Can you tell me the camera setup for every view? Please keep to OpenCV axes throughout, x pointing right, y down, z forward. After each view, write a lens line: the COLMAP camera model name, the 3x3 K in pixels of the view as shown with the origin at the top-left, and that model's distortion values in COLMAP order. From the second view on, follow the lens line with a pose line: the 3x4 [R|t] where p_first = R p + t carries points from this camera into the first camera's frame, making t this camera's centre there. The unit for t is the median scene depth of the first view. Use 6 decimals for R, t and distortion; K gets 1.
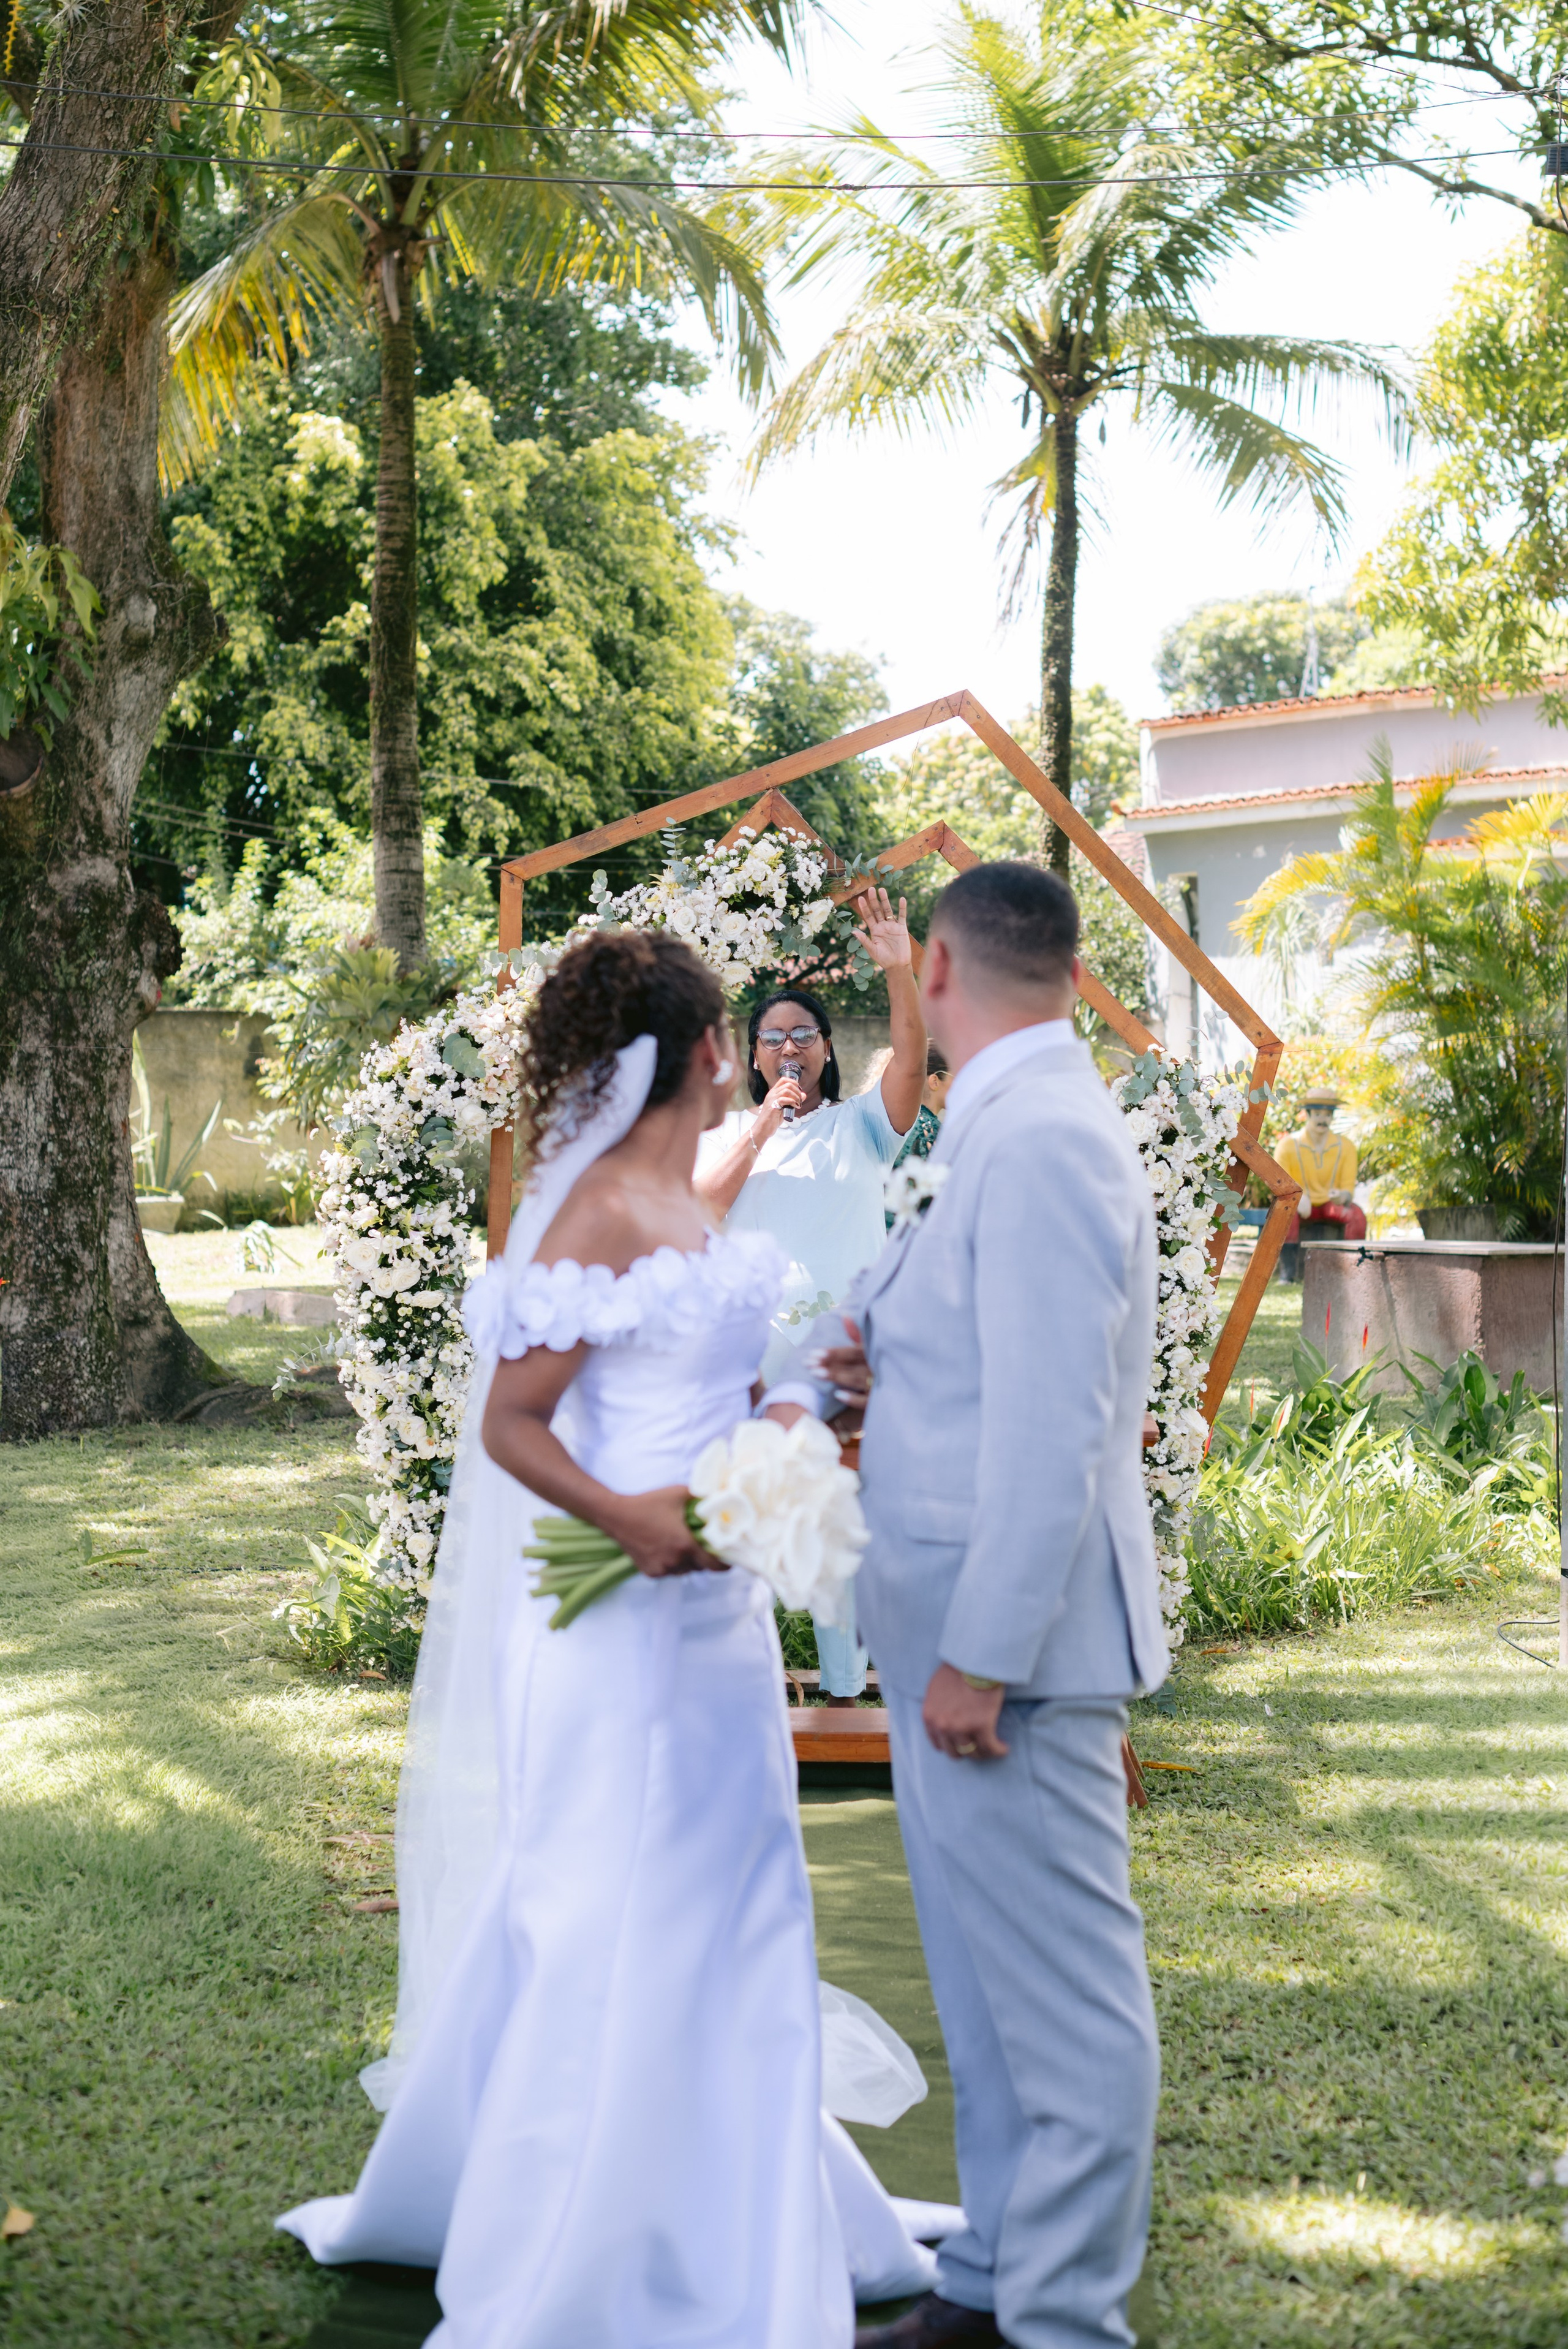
lens RADIAL K [[3654.9, 0, 790.7], [0, 3654.9, 1001.7], [0, 0, 1]] dist [-0.013552, 0.034593]
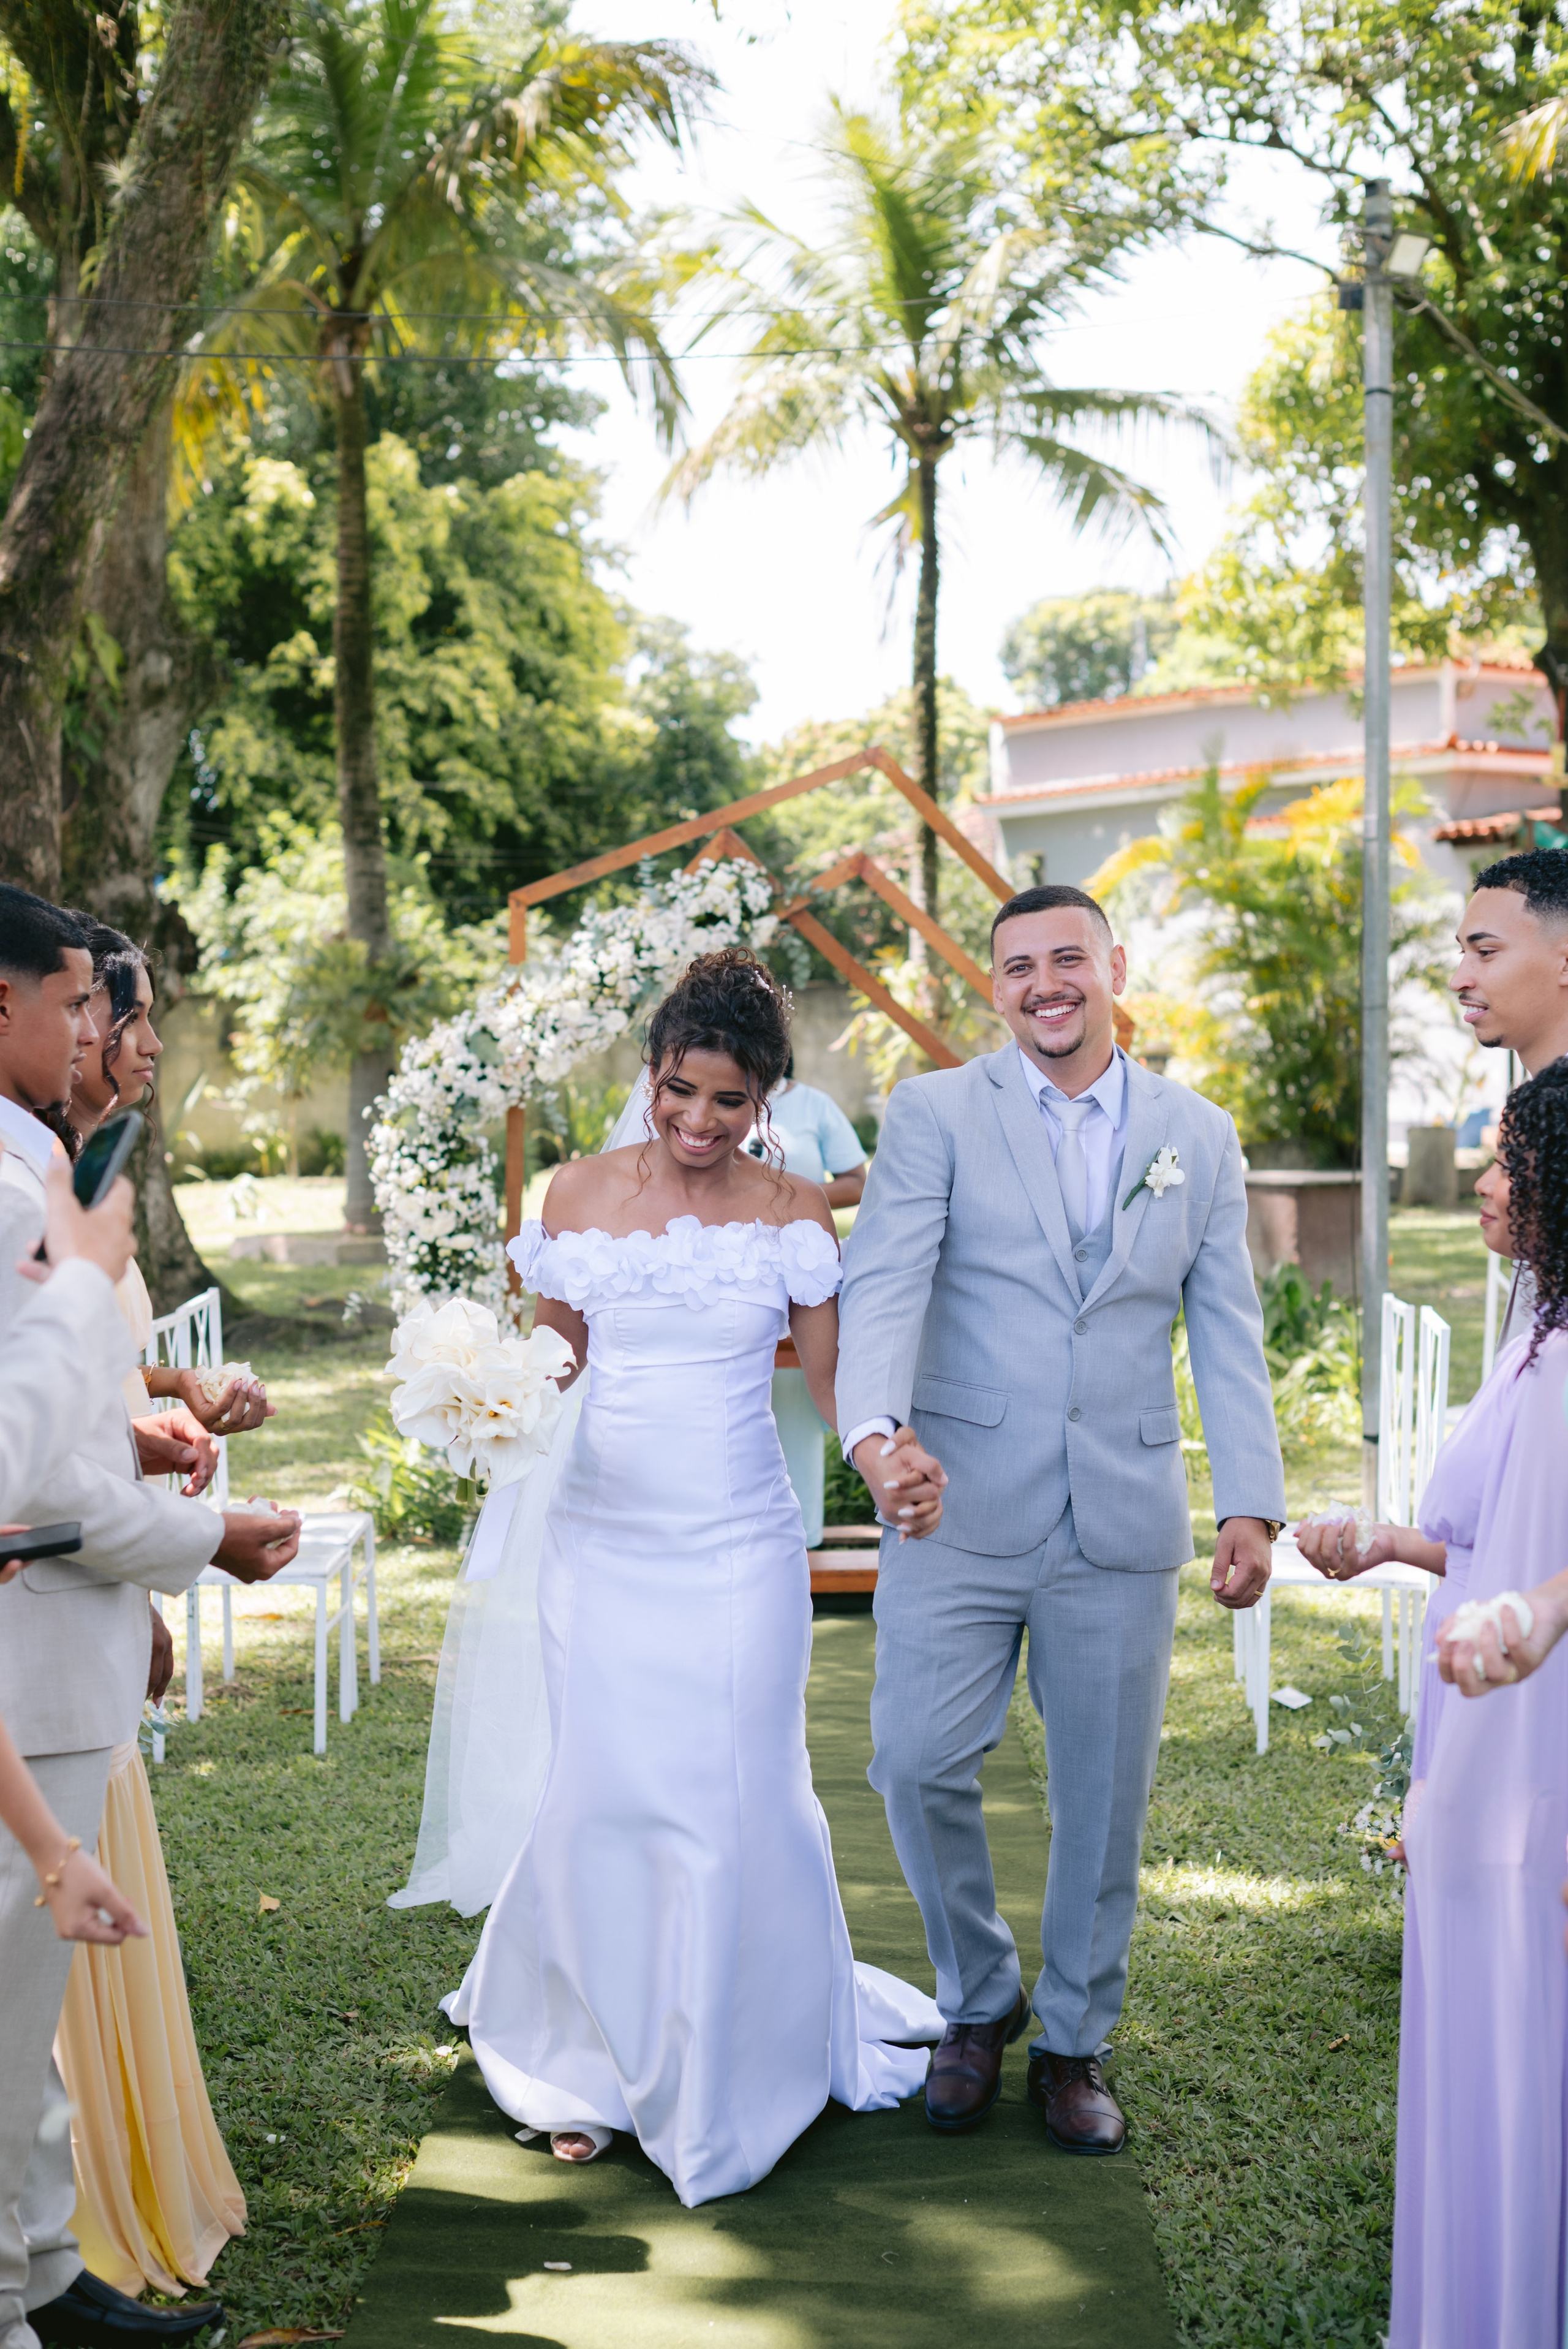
lens RADIAL K [[3279.8, 0, 731.5], [0, 3279.8, 1181.9], [0, 0, 1]] dist [0.008188, -0.003374]
pose [[0.999617, -0.022576, 0.016024, -0.024083], [0.021464, 0.997557, 0.066481, -0.012365], [-0.017486, -0.066112, 0.997659, -0.126899]]
